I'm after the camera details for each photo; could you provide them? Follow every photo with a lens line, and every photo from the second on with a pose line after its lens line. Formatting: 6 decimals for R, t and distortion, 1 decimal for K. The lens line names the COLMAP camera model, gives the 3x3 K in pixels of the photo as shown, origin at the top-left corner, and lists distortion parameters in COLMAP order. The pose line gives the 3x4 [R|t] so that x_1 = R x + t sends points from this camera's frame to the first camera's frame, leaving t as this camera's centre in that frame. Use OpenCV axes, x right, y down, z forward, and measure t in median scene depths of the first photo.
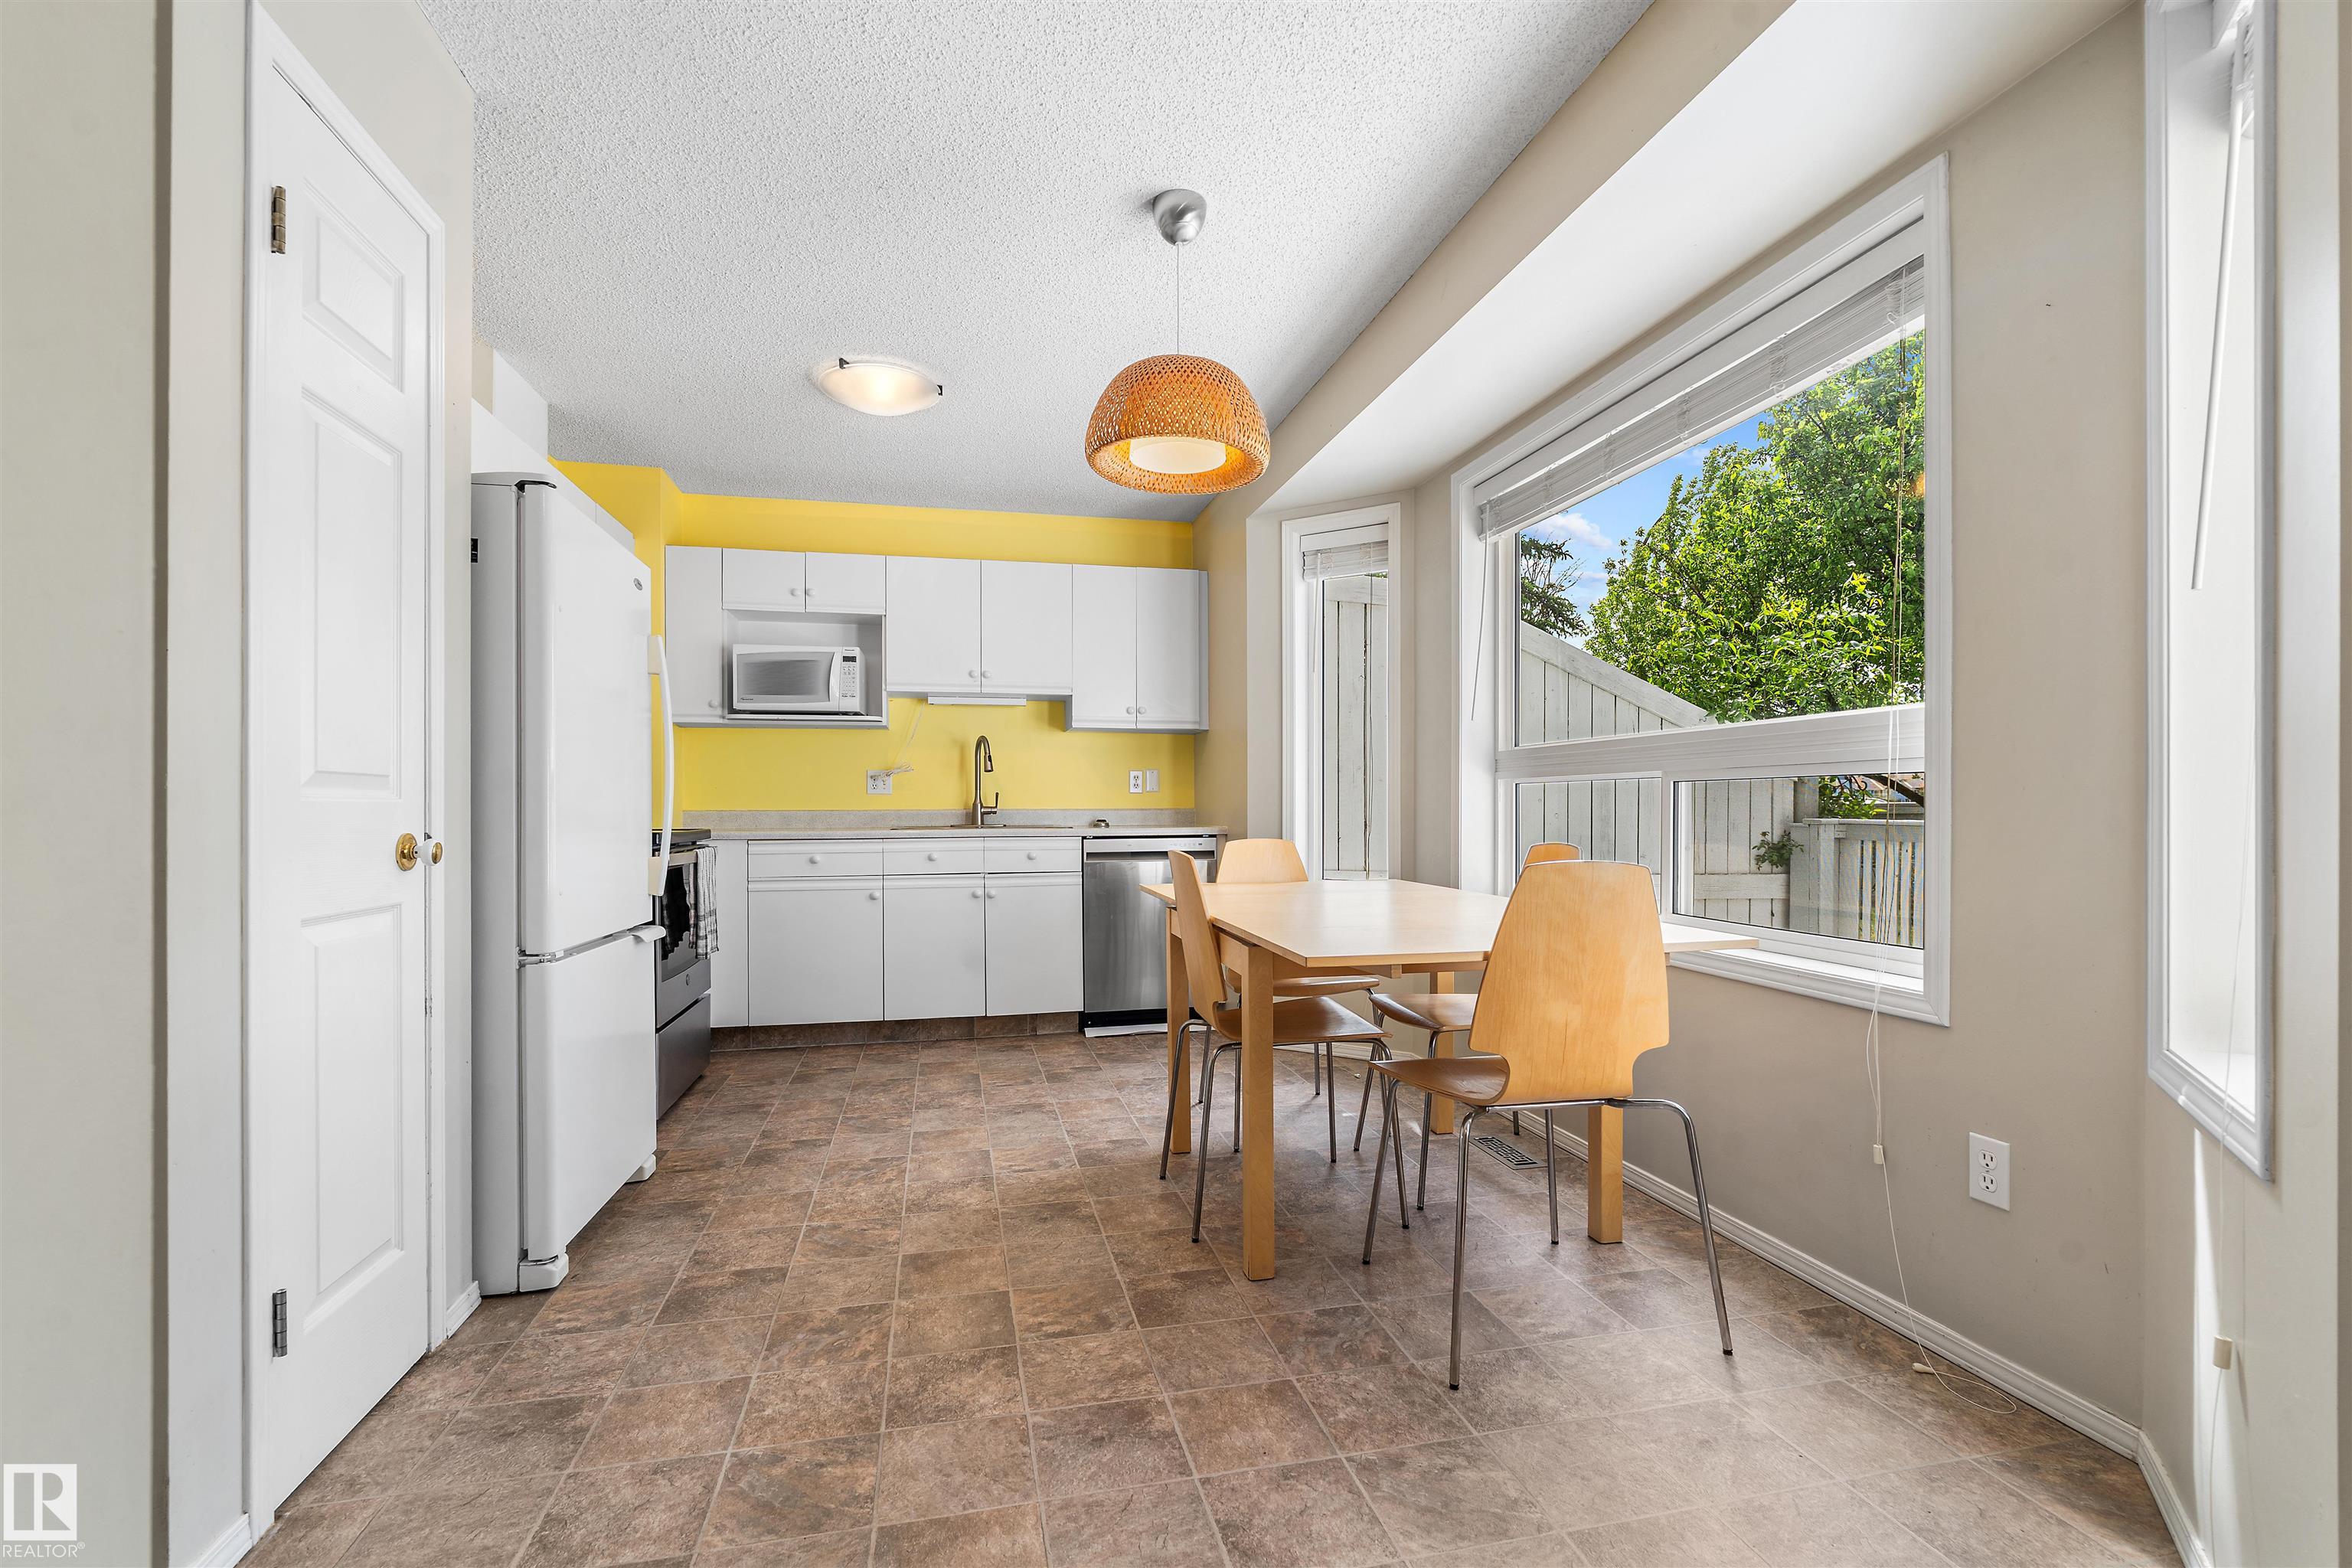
lens RADIAL K [[1049.6, 0, 1184.0], [0, 1049.6, 809.5], [0, 0, 1]] dist [-0.007287, 0.000030]
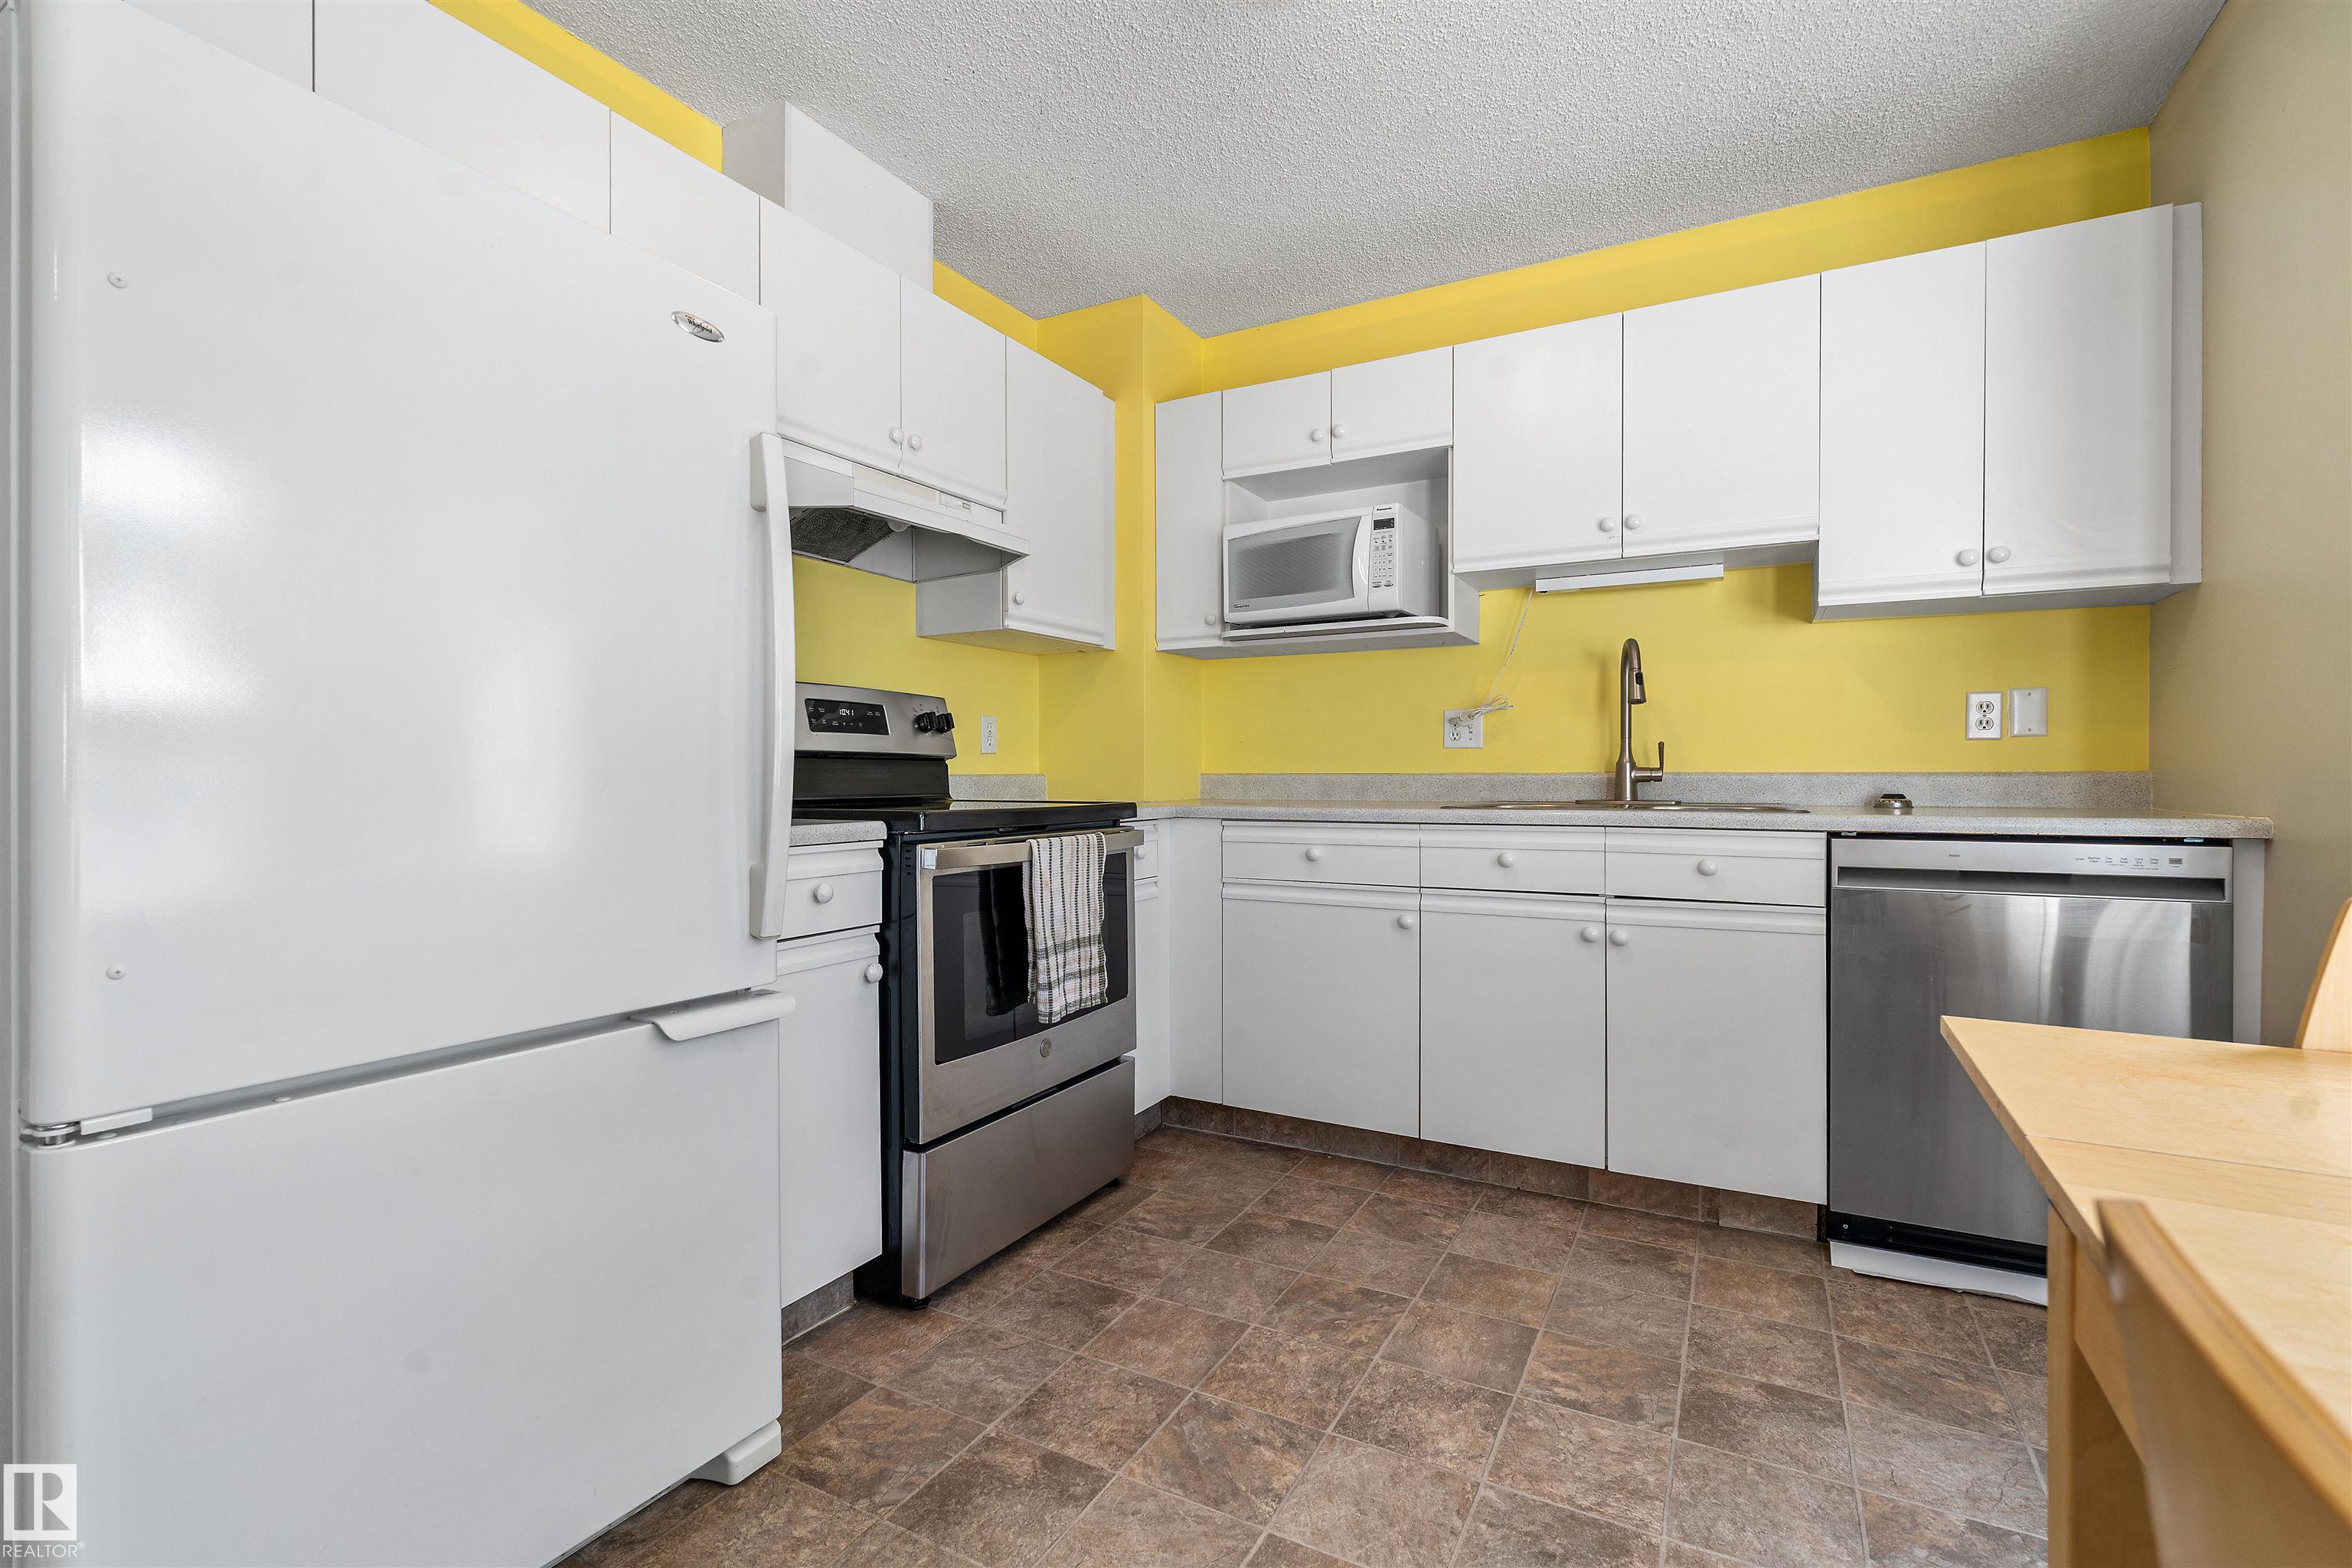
lens RADIAL K [[1035.3, 0, 1188.9], [0, 1035.3, 788.5], [0, 0, 1]] dist [-0.004020, -0.000145]
pose [[0.749441, 0.011748, -0.661967, -0.008804], [-0.002410, 0.999884, 0.015017, 0.000396], [0.662067, -0.009659, 0.749383, 0.635890]]
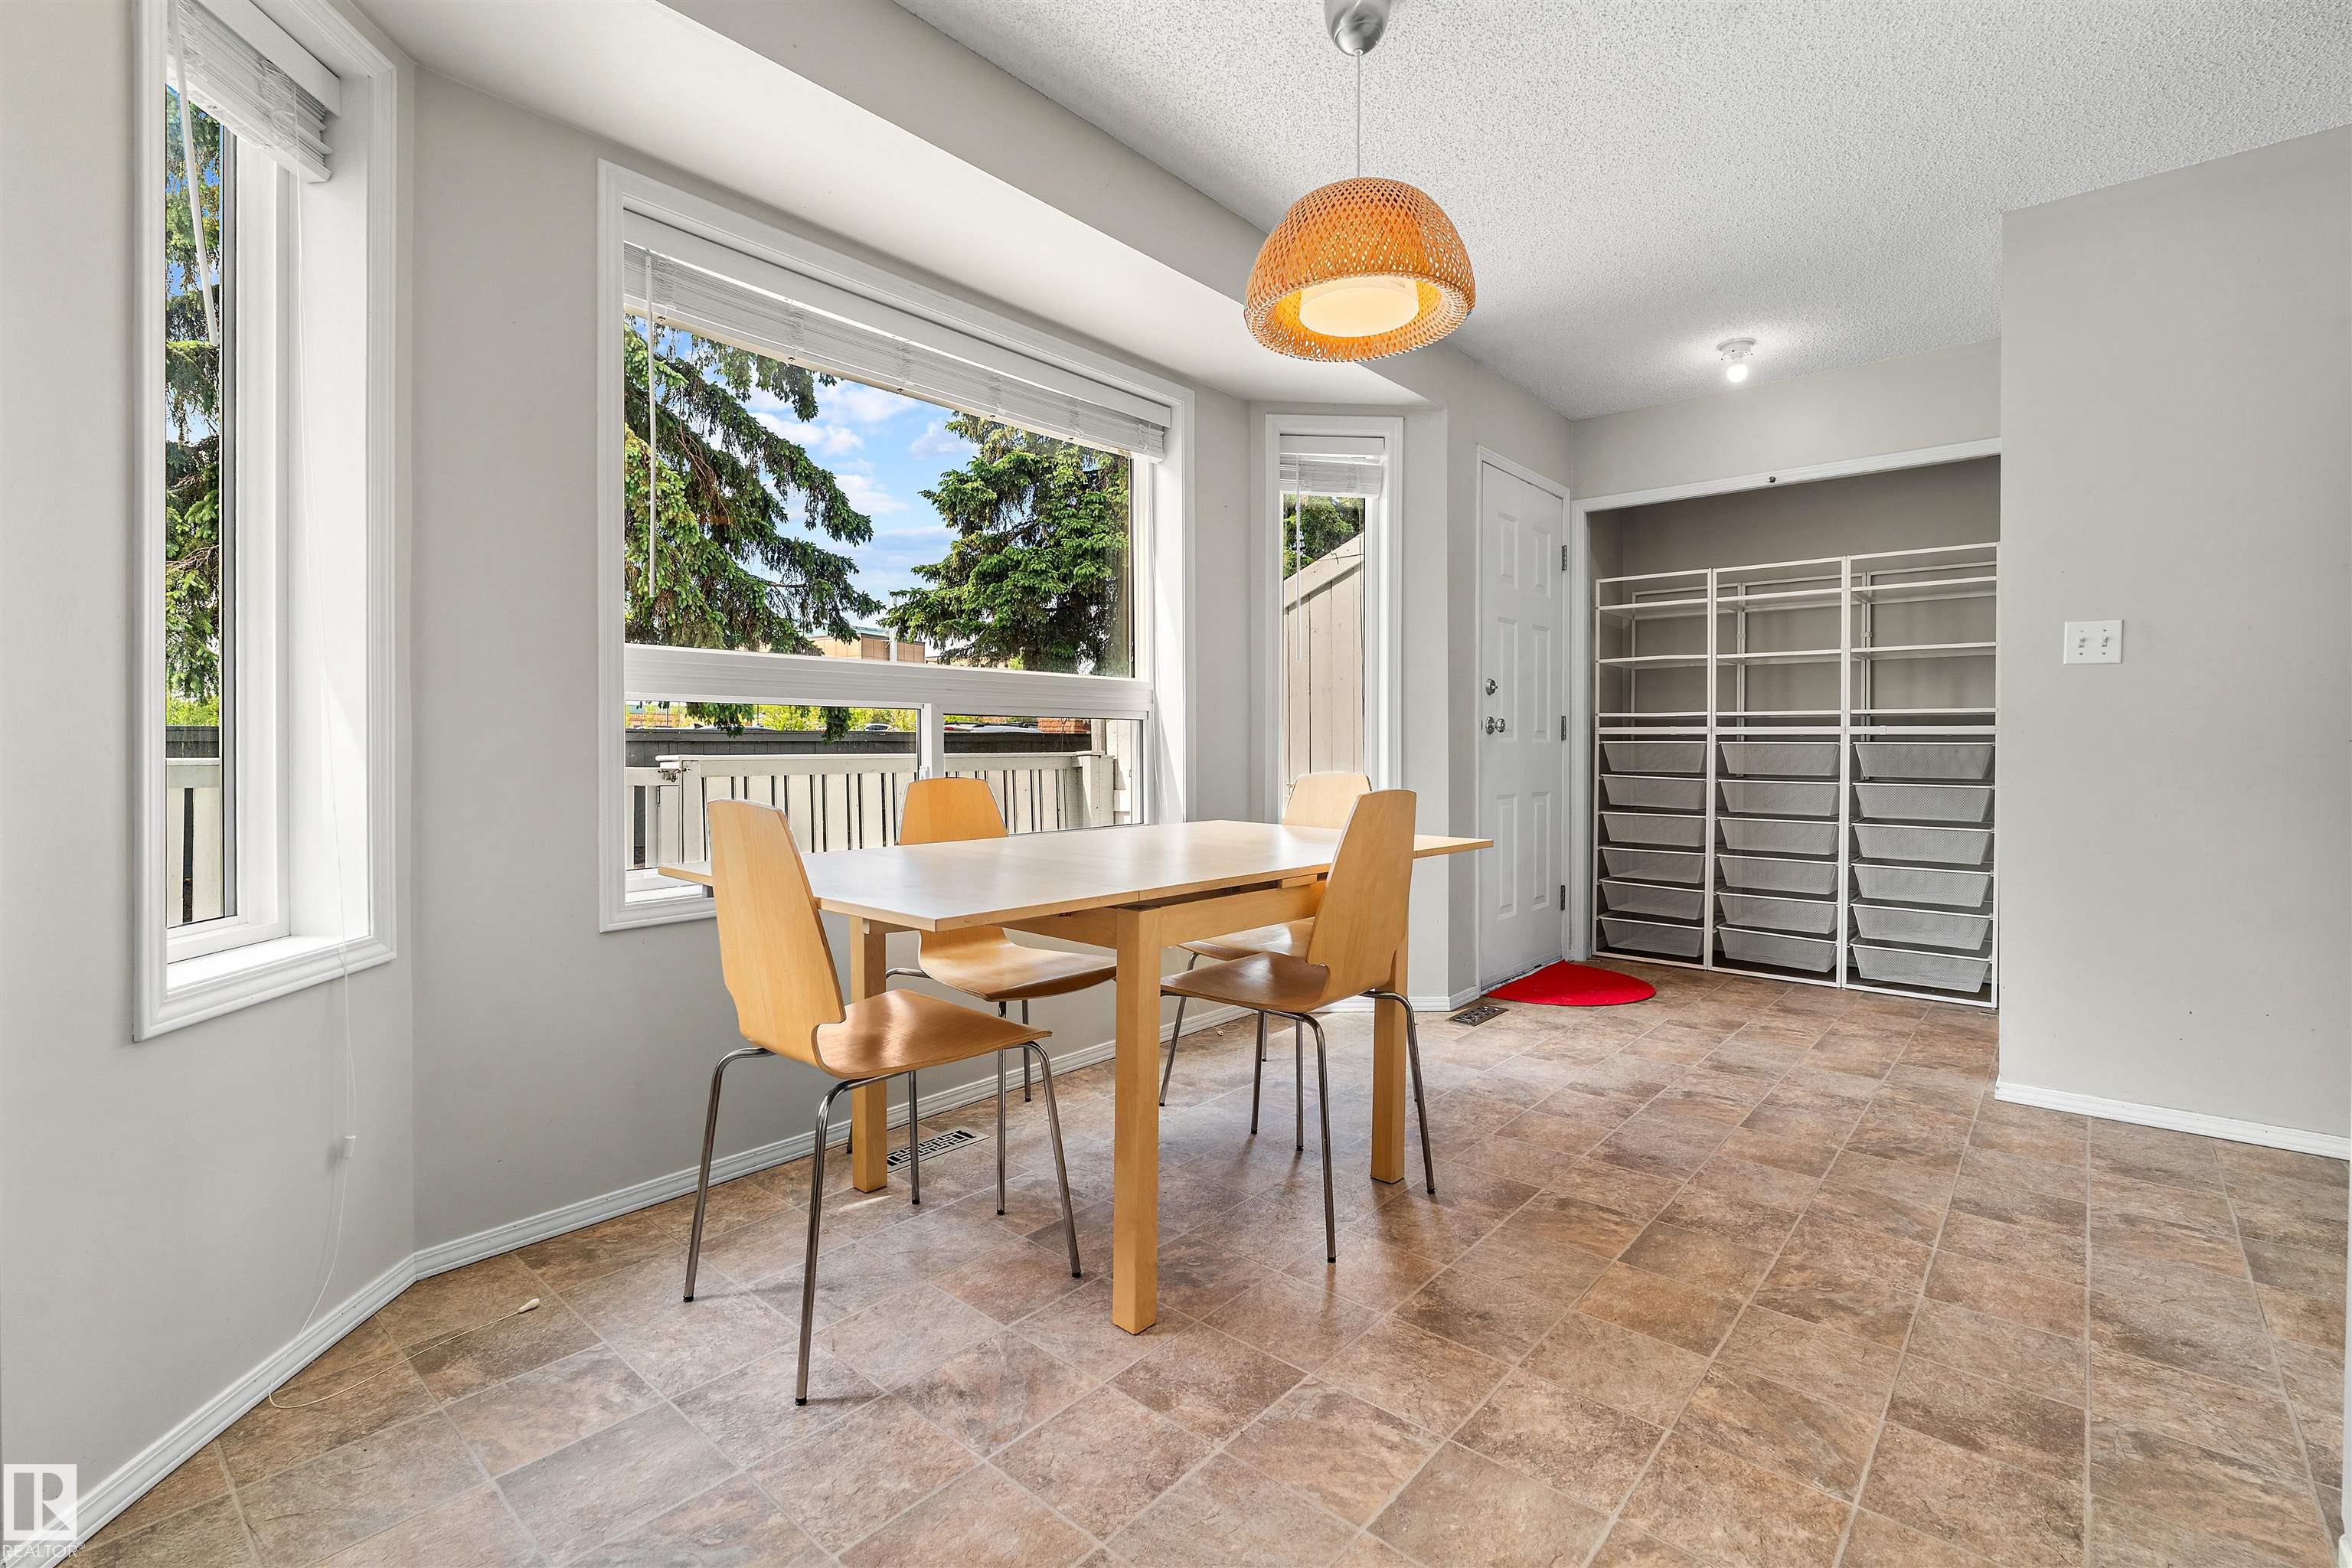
lens RADIAL K [[1047.1, 0, 1186.5], [0, 1047.1, 754.0], [0, 0, 1]] dist [-0.006215, 0.000137]
pose [[-0.590576, -0.006355, 0.806957, -0.436003], [-0.000049, 0.999969, 0.007840, 0.003819], [-0.806982, 0.004591, -0.590558, 1.179510]]
